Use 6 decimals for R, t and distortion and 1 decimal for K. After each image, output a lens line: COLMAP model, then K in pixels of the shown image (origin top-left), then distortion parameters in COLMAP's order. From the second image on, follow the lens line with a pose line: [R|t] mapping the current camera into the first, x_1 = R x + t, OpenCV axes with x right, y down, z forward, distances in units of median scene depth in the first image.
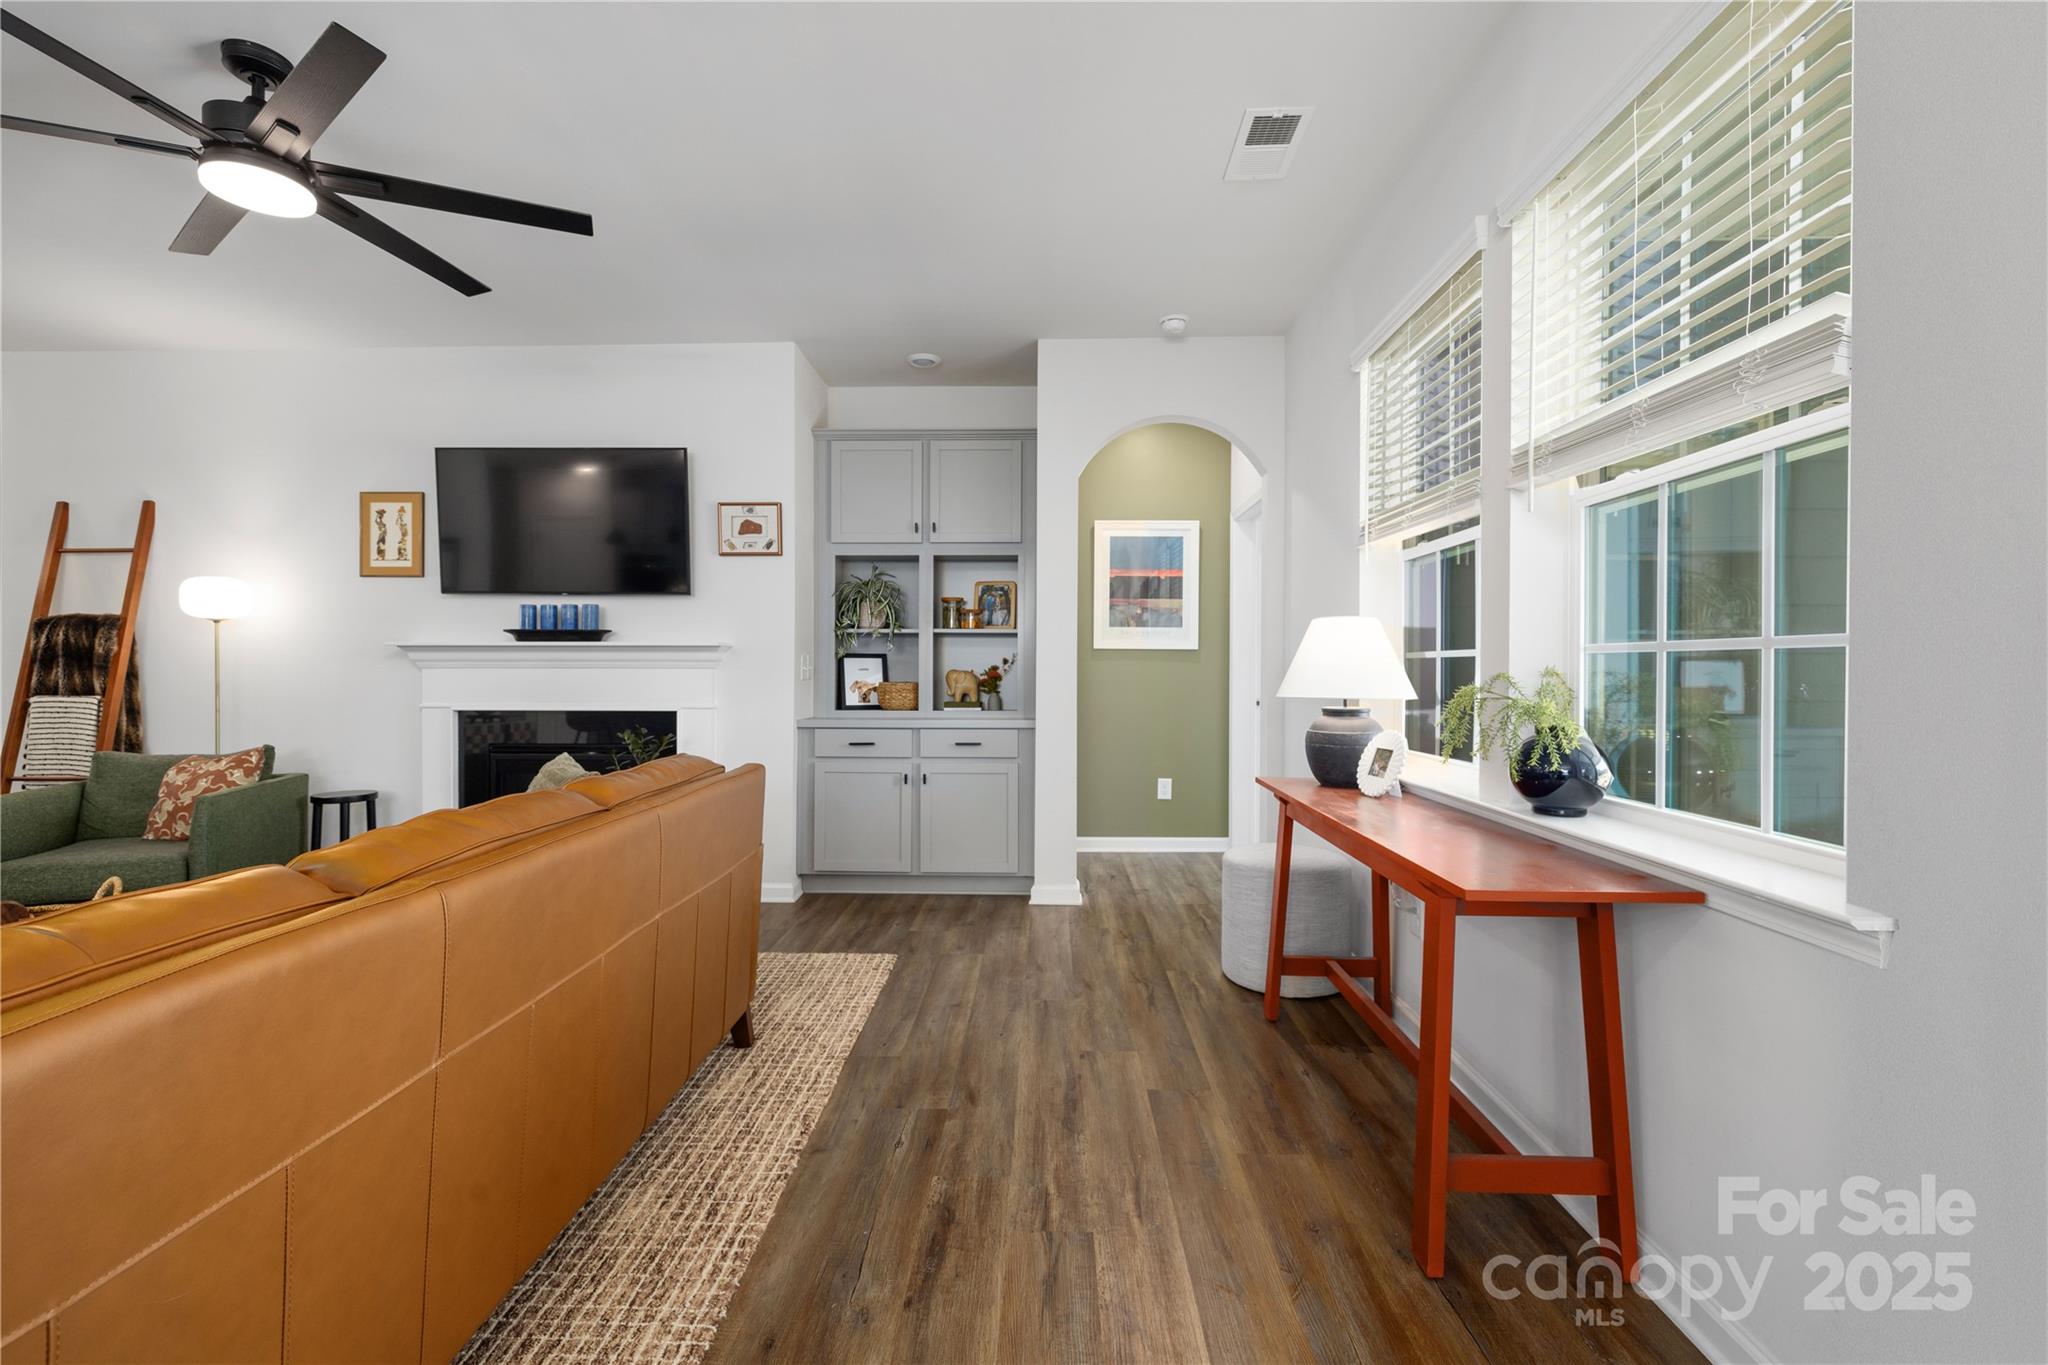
lens RADIAL K [[858.6, 0, 1016.7], [0, 858.6, 671.8], [0, 0, 1]] dist [-0.000907, 0.000031]
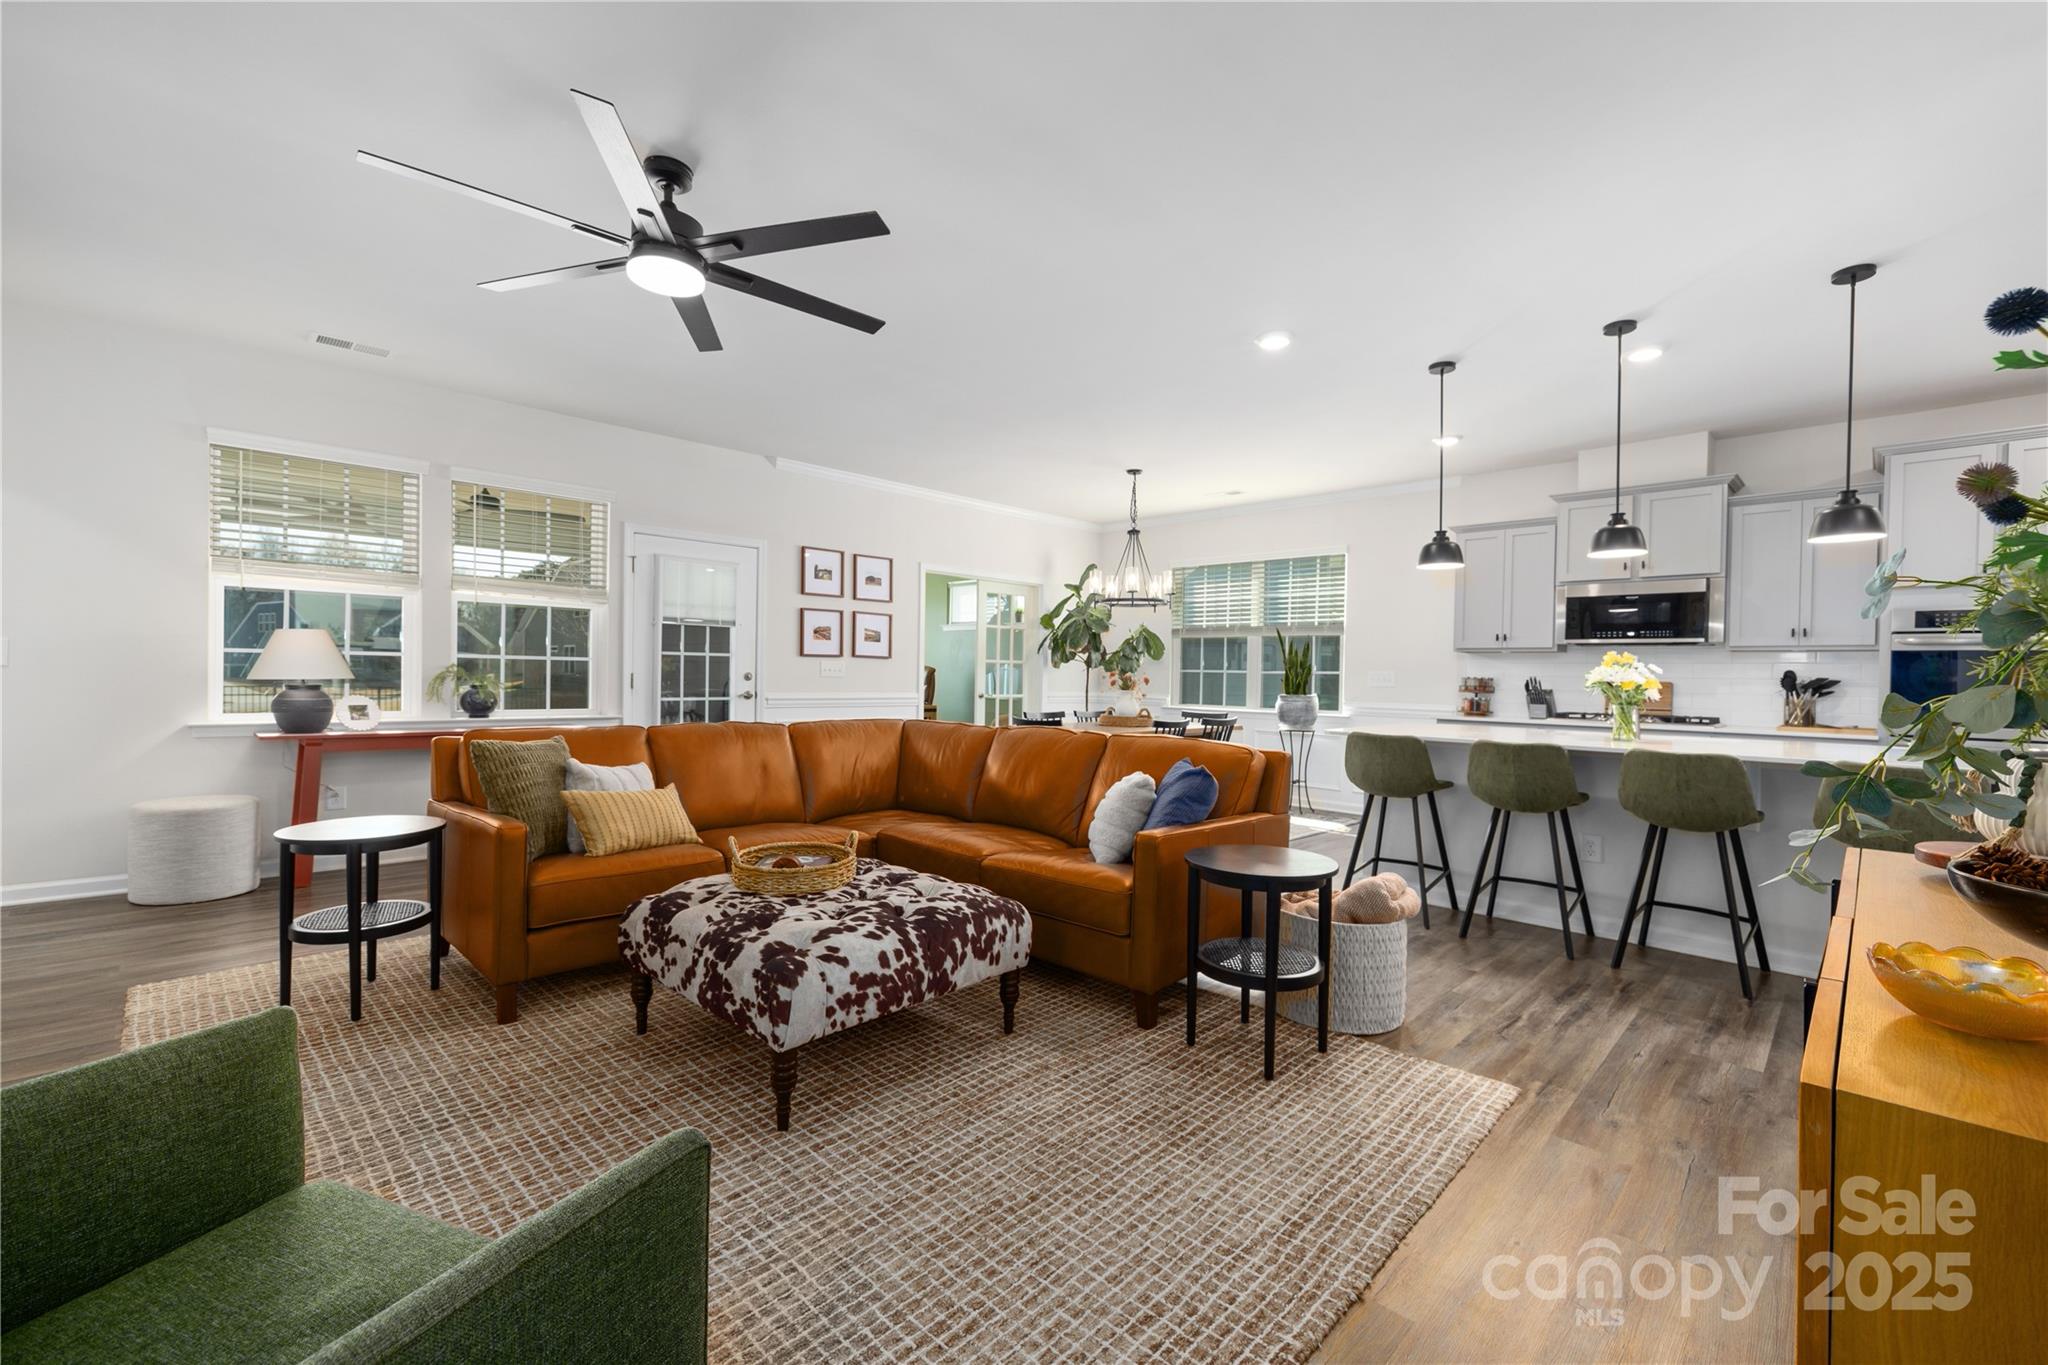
lens RADIAL K [[850.9, 0, 1024.0], [0, 850.9, 682.5], [0, 0, 1]] dist [0.001366, 0.000139]
pose [[-0.729286, -0.021575, 0.683868, -1.112078], [-0.017733, 0.999763, 0.012631, -0.004209], [-0.683979, -0.002915, -0.729496, 0.802655]]
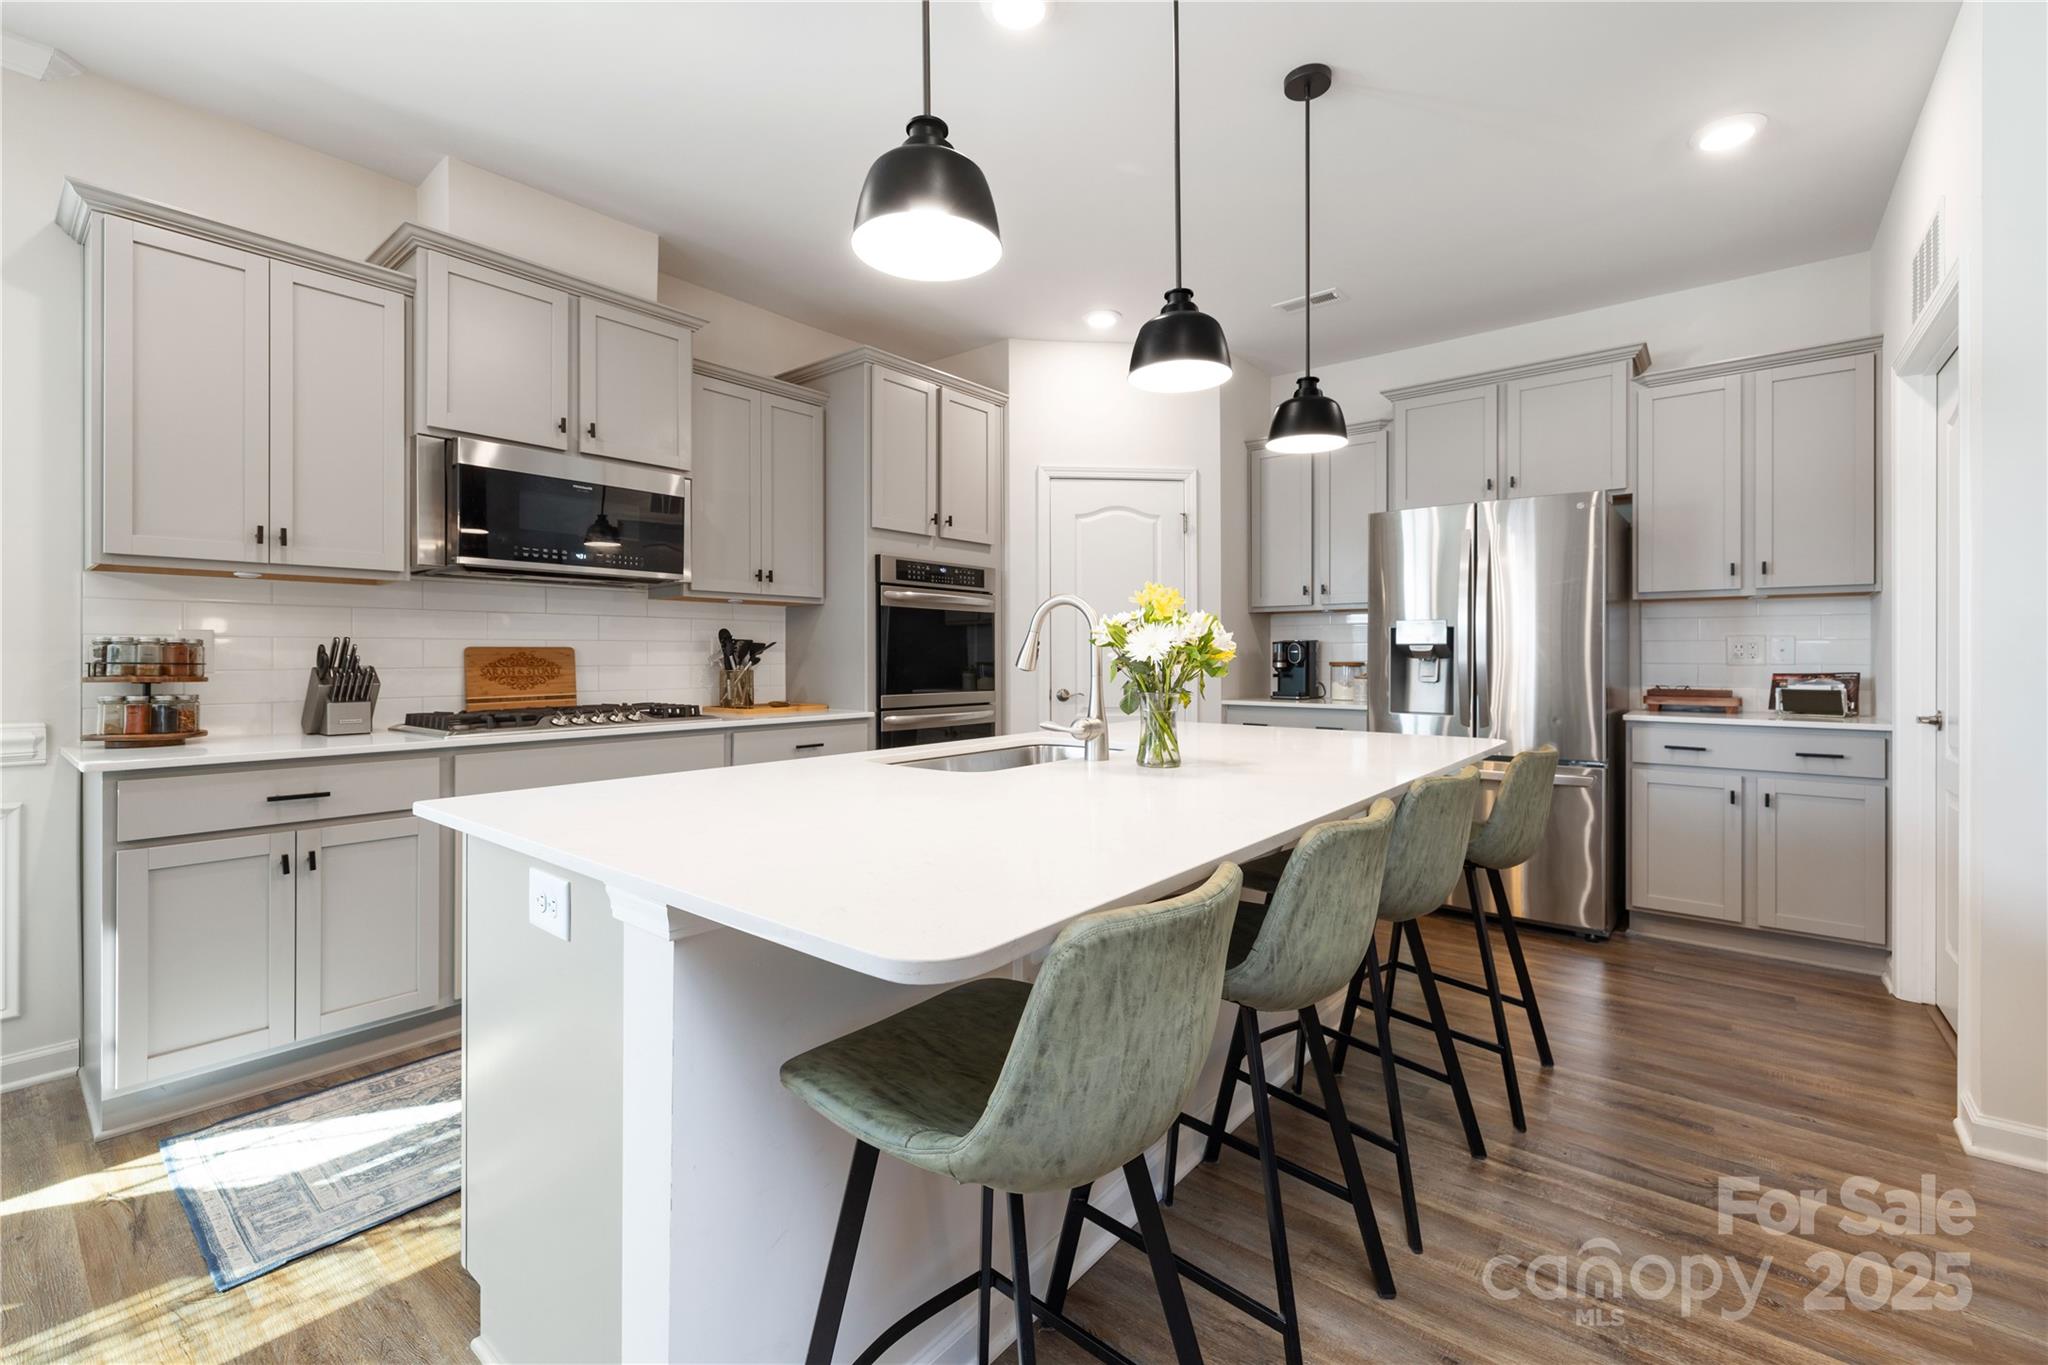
lens RADIAL K [[864.0, 0, 1027.1], [0, 864.0, 654.7], [0, 0, 1]] dist [-0.002880, -0.000164]
pose [[-0.596360, -0.003559, -0.802709, -0.559443], [-0.003405, 0.999992, -0.001904, 0.001104], [0.802710, 0.001598, -0.596367, -0.065859]]
